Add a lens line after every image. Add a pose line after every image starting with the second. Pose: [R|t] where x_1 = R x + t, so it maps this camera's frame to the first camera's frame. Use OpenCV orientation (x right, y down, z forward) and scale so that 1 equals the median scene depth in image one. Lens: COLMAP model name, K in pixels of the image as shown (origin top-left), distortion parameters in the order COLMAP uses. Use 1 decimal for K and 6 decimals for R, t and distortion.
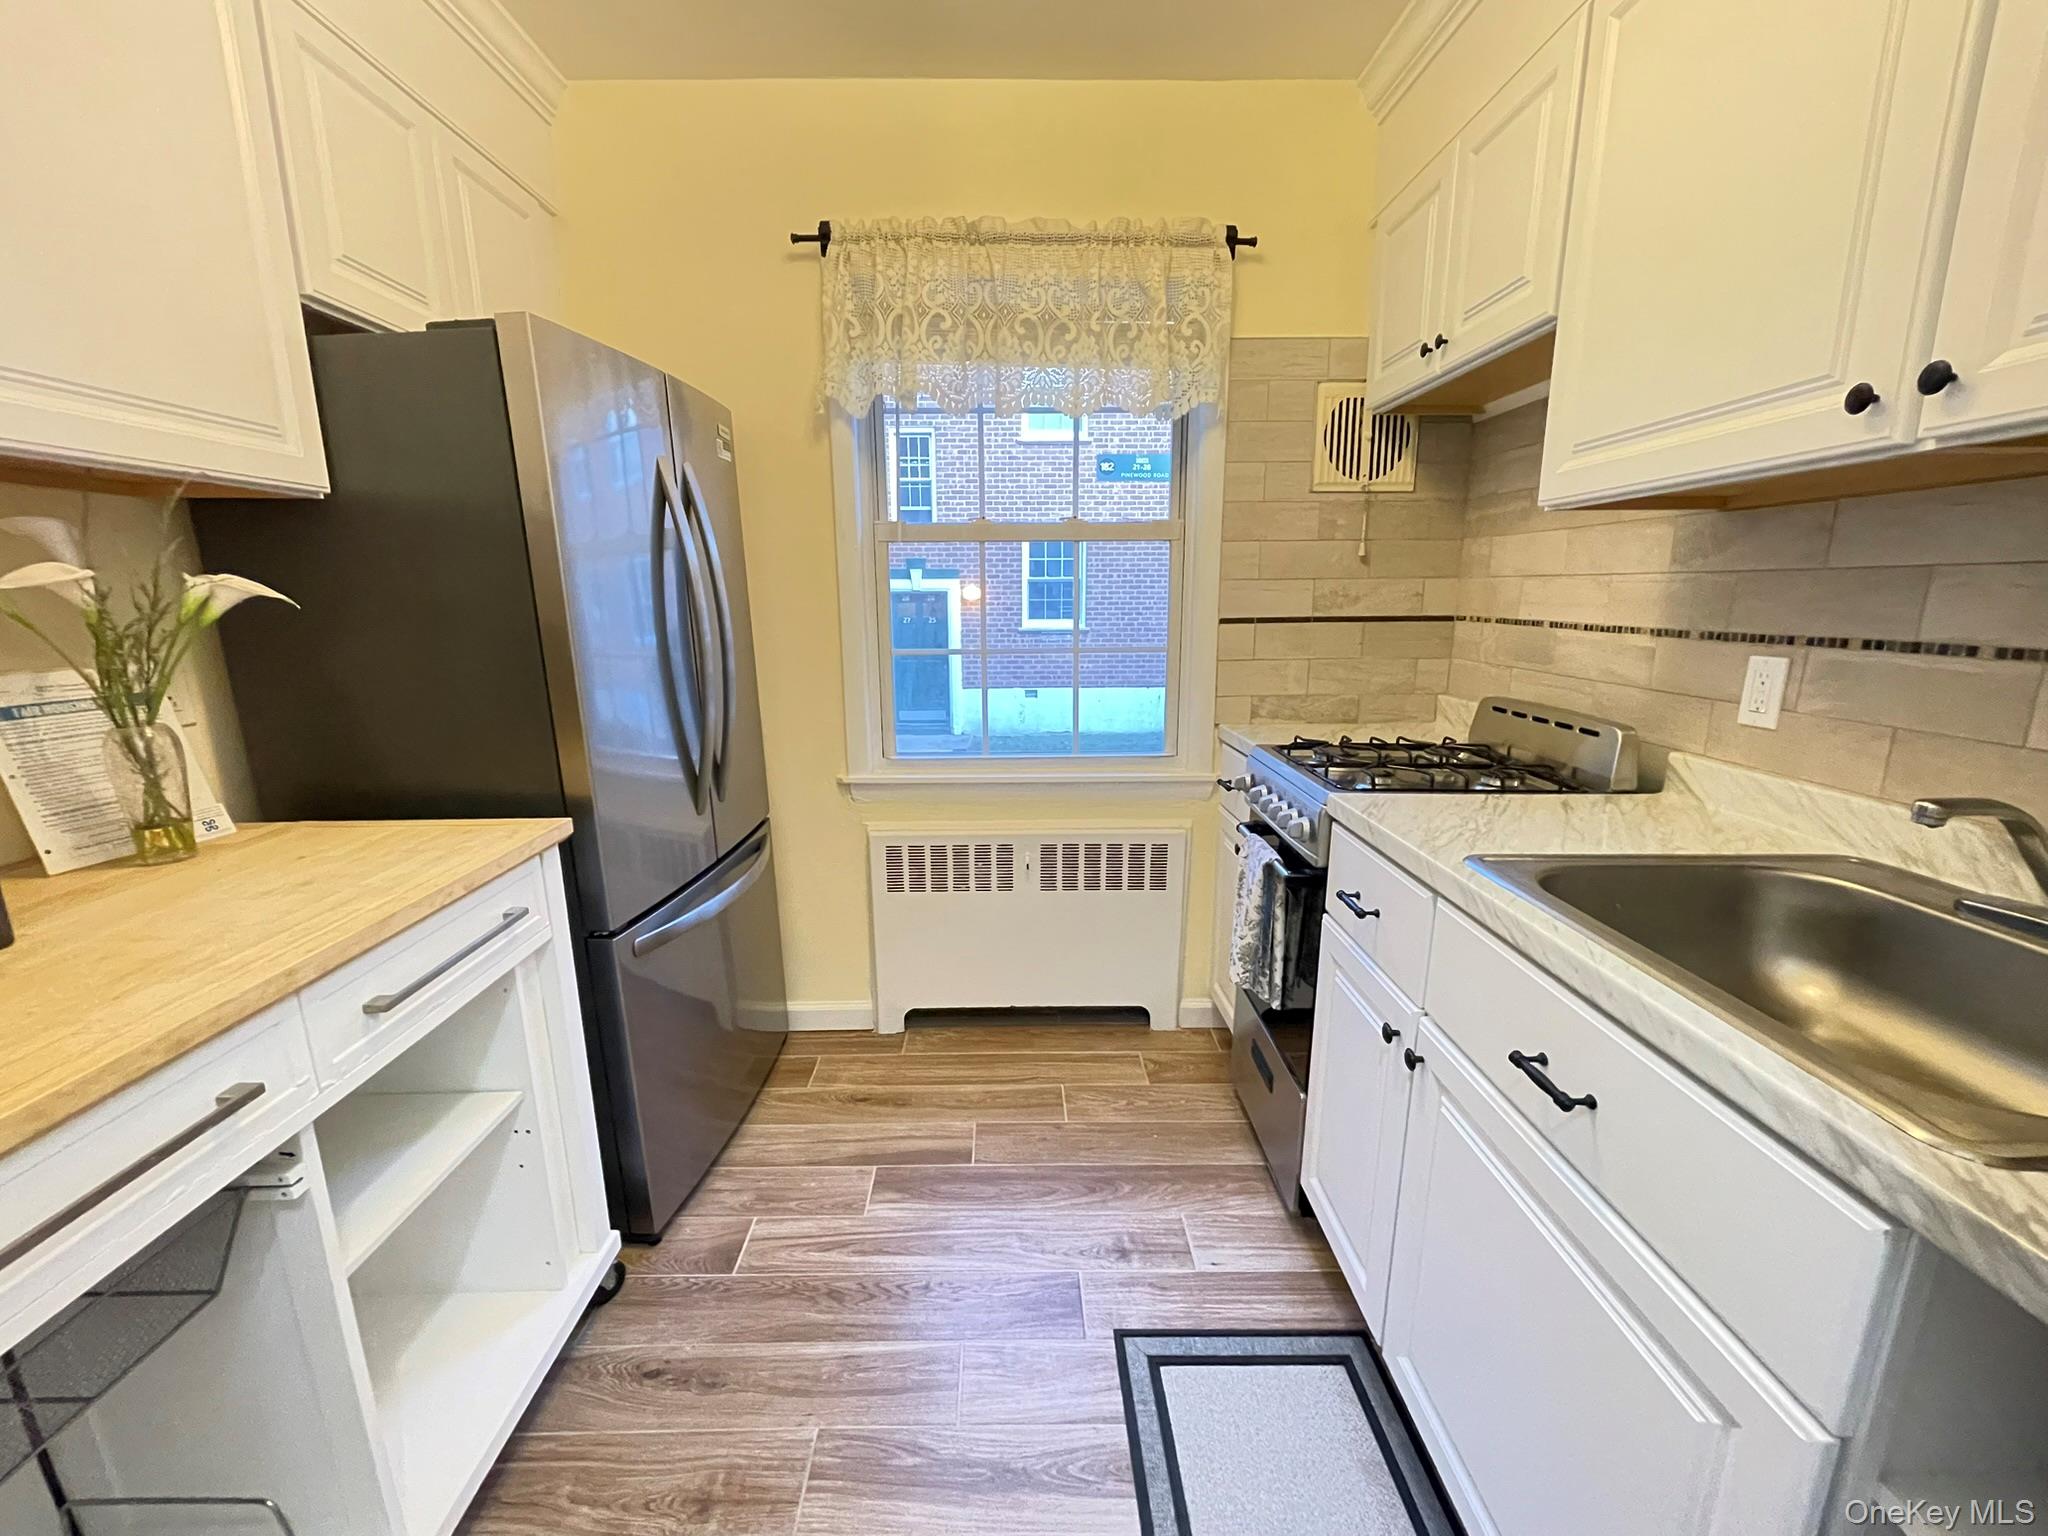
lens RADIAL K [[829.0, 0, 1015.1], [0, 829.0, 771.5], [0, 0, 1]] dist [-0.008255, 0.000669]
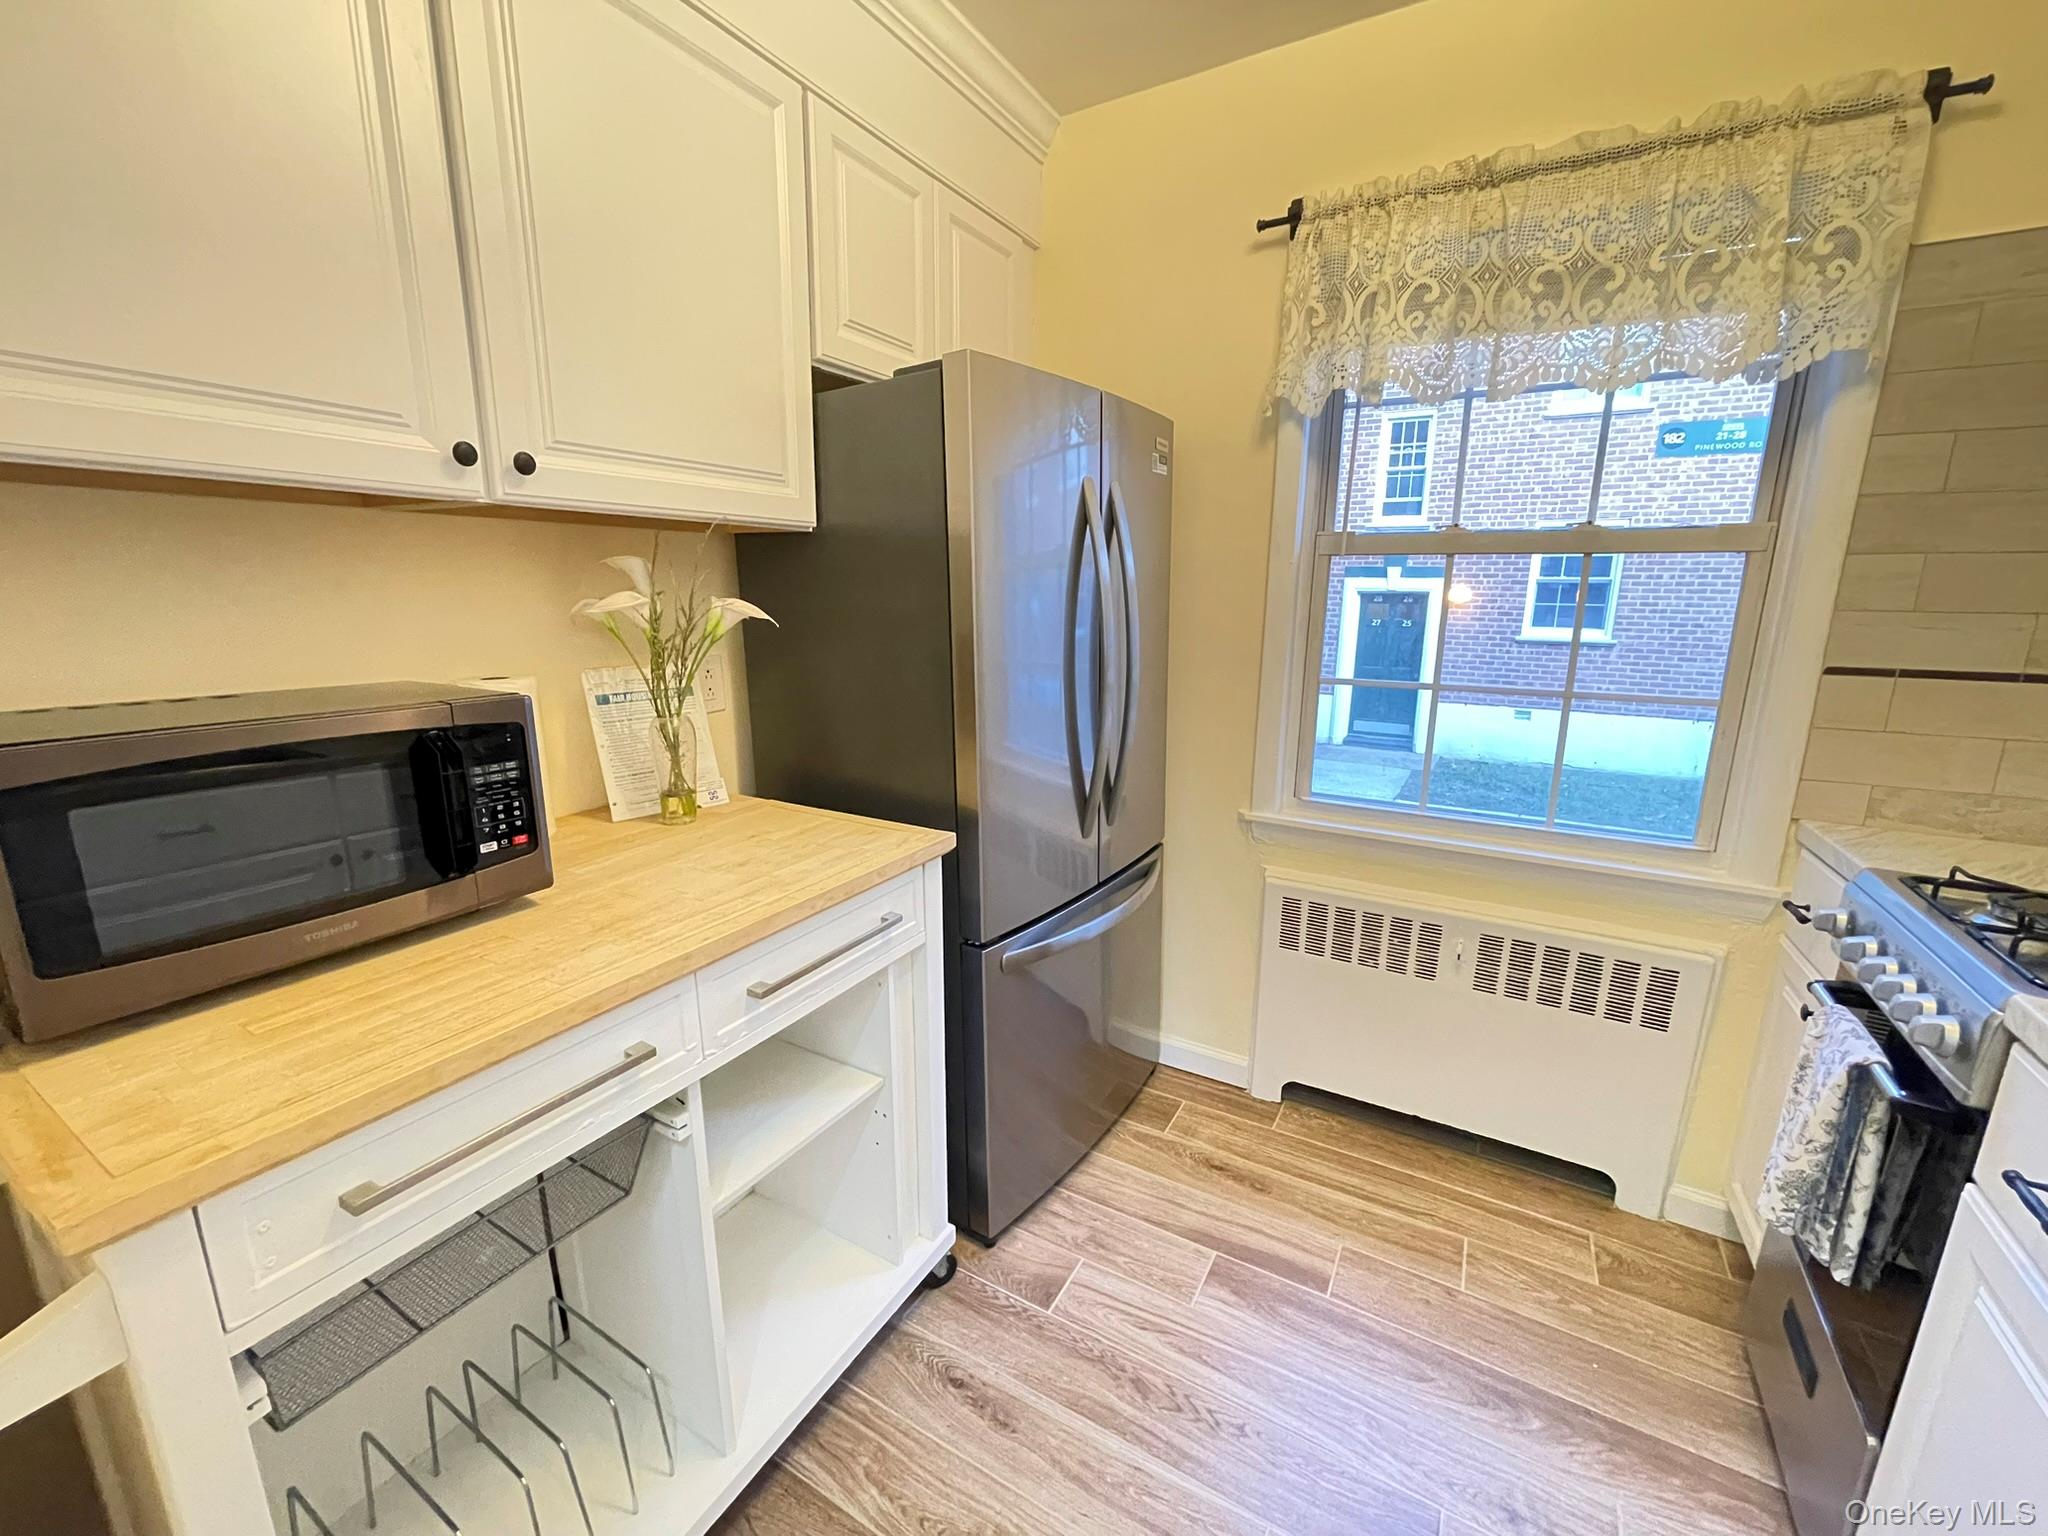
lens RADIAL K [[826.8, 0, 1014.8], [0, 826.8, 766.8], [0, 0, 1]] dist [-0.005336, 0.000785]
pose [[0.855917, 0.122361, -0.502428, 0.031480], [-0.120865, 0.992027, 0.035697, -0.053795], [0.502790, 0.030172, 0.863882, 0.096241]]
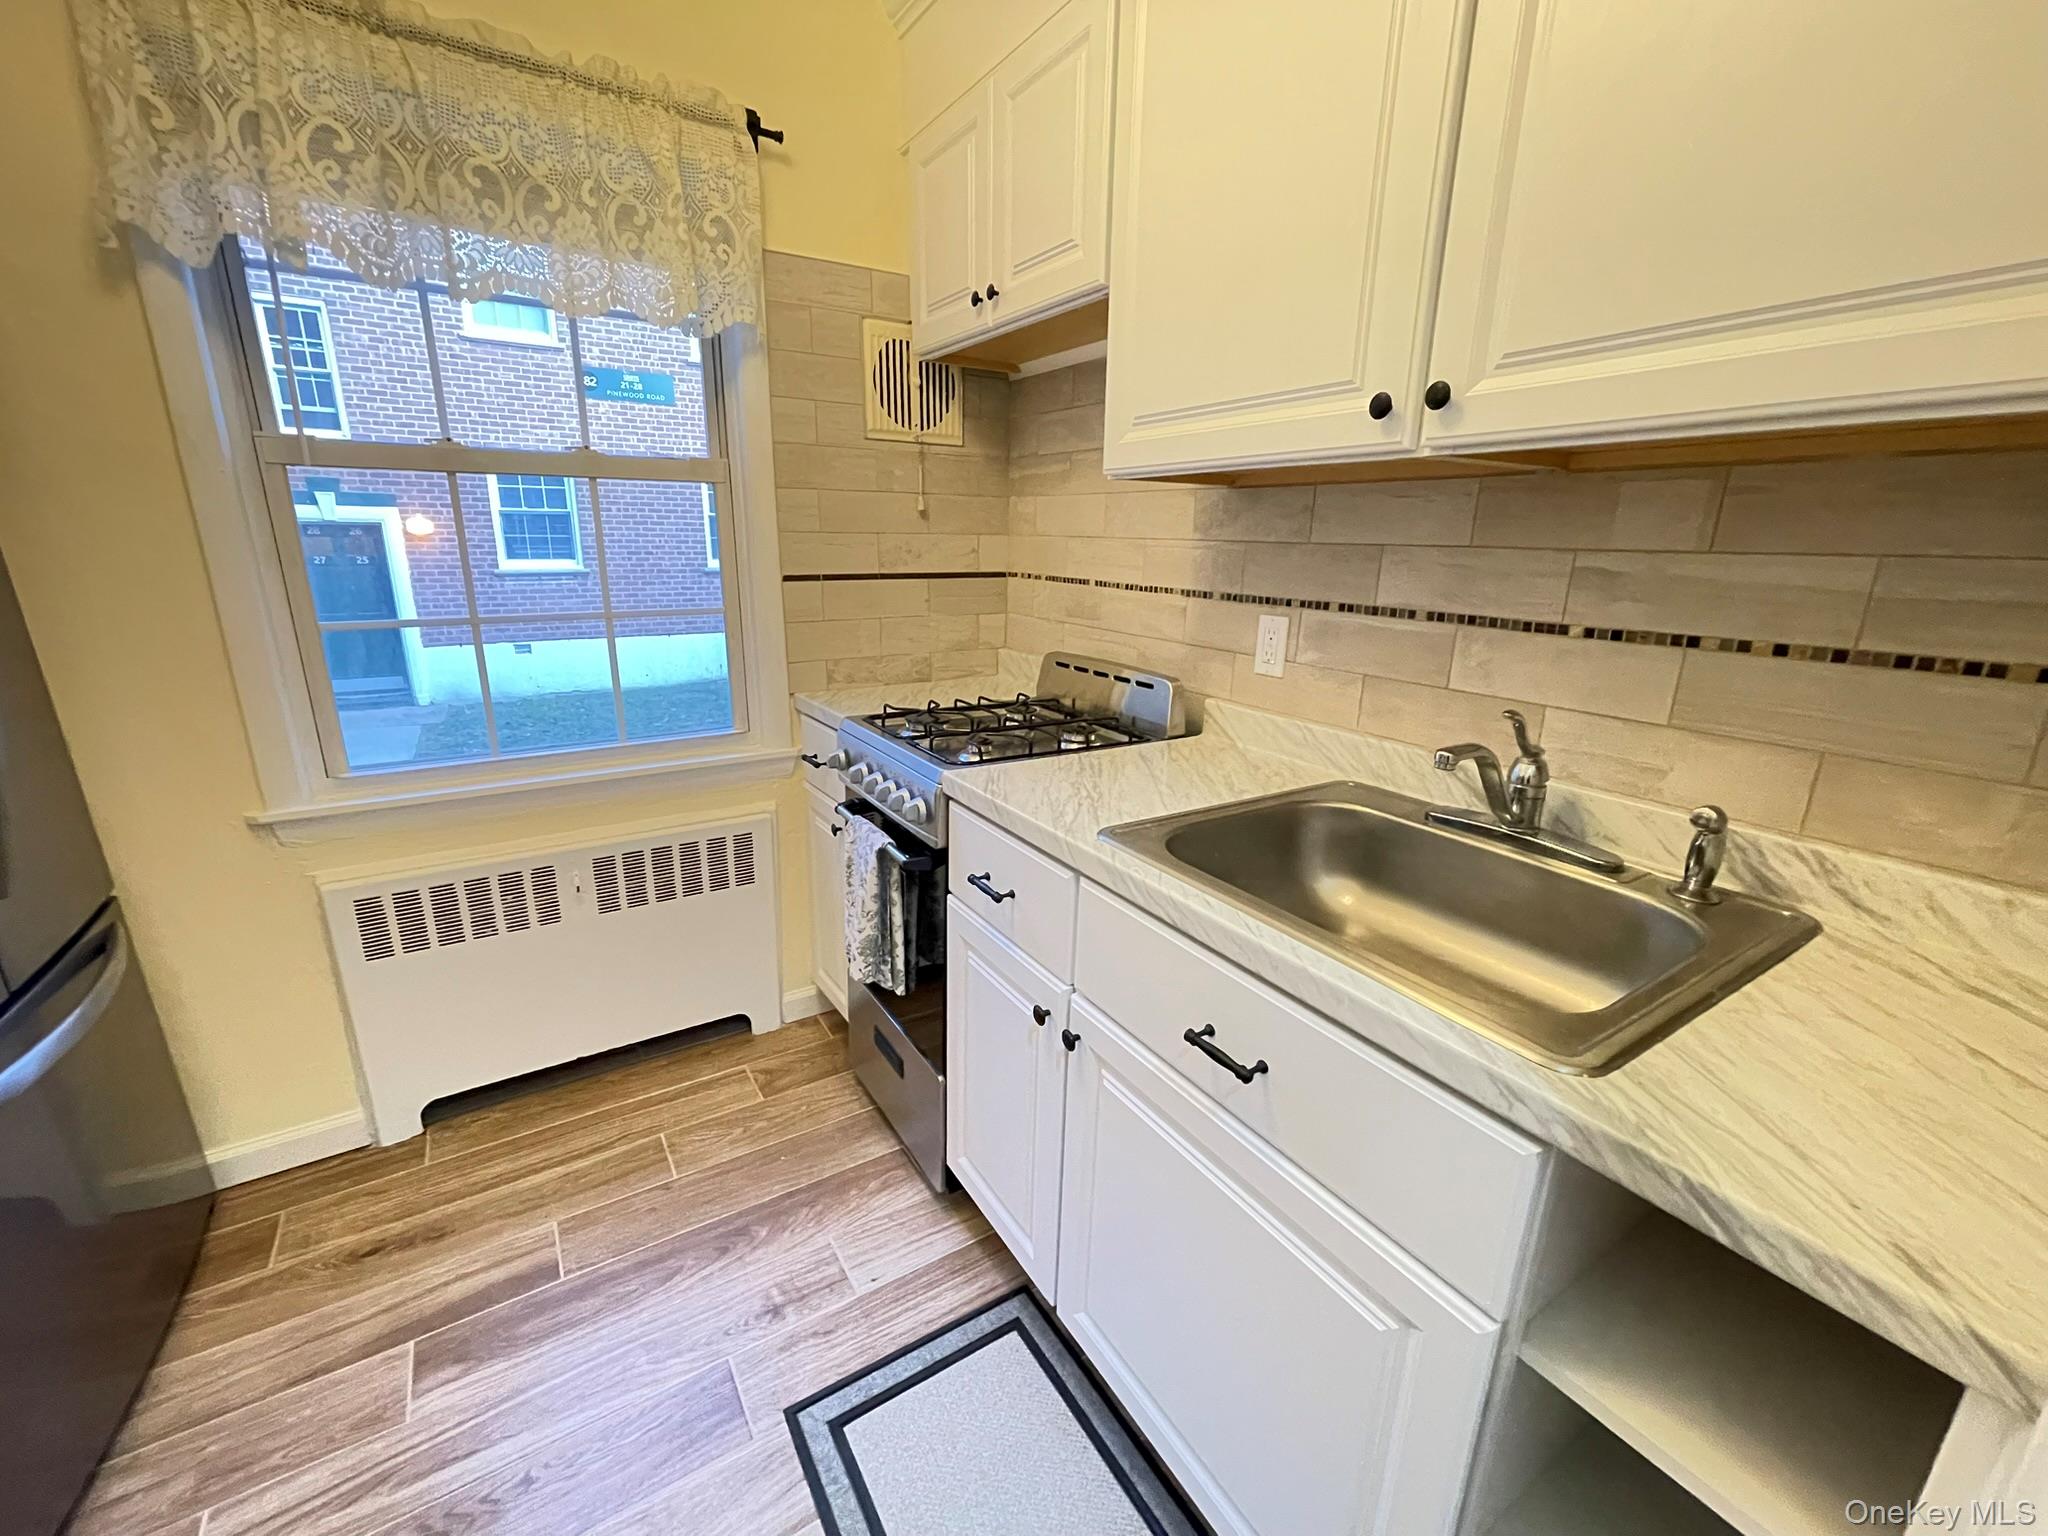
lens RADIAL K [[826.8, 0, 1014.8], [0, 826.8, 766.8], [0, 0, 1]] dist [-0.005336, 0.000785]
pose [[0.847002, -0.125046, 0.516673, -0.030204], [0.089924, 0.991636, 0.092581, -0.046034], [-0.523929, -0.031955, 0.851163, 0.117729]]
